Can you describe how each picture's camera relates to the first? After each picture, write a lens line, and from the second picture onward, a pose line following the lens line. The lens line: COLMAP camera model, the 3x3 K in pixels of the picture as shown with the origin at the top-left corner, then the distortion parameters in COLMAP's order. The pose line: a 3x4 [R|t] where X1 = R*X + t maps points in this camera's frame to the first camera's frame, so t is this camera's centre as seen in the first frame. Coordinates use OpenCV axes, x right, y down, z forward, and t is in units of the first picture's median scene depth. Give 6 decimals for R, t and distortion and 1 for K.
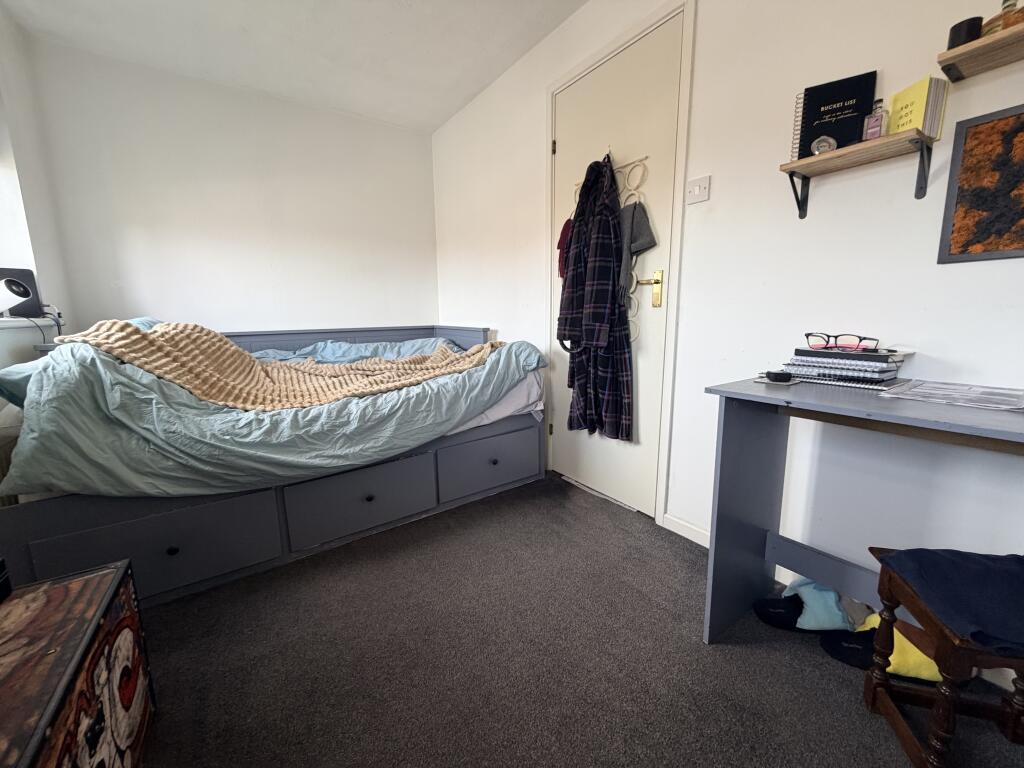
lens RADIAL K [[406.8, 0, 512.6], [0, 406.8, 382.5], [0, 0, 1]] dist [-0.000921, -0.000199]
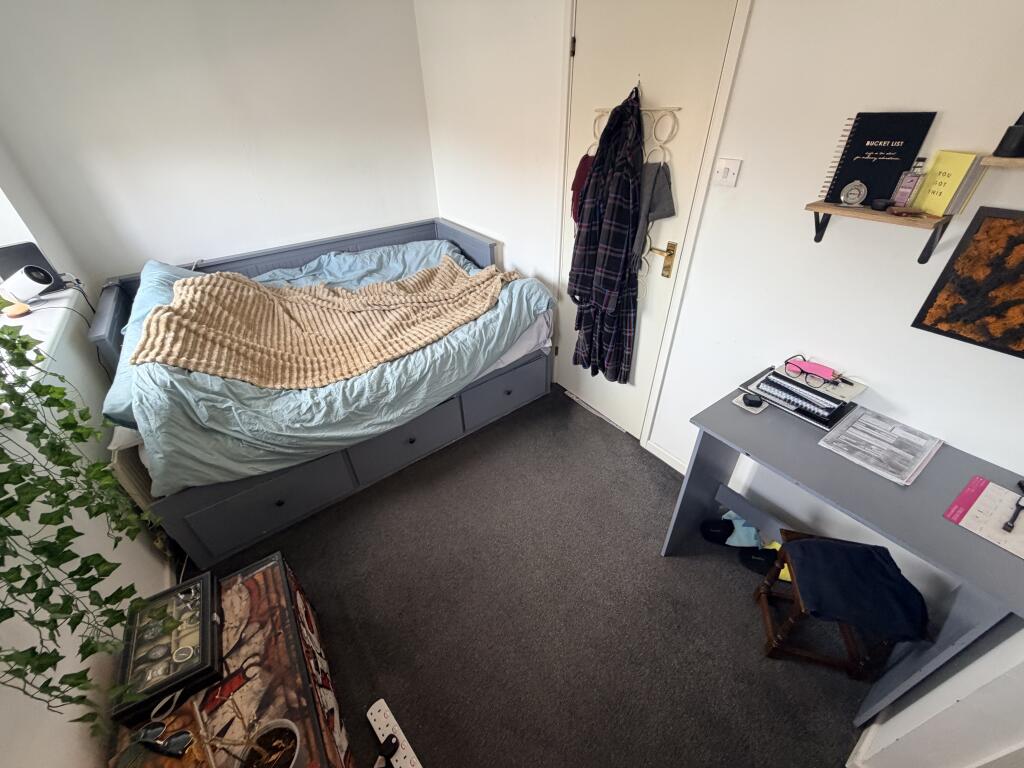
lens RADIAL K [[406.8, 0, 513.2], [0, 406.8, 383.5], [0, 0, 1]] dist [-0.000921, -0.000199]
pose [[0.999743, -0.019728, 0.011153, -0.052398], [0.013038, 0.903243, 0.428931, -0.389628], [-0.018536, -0.428676, 0.903268, -0.047653]]
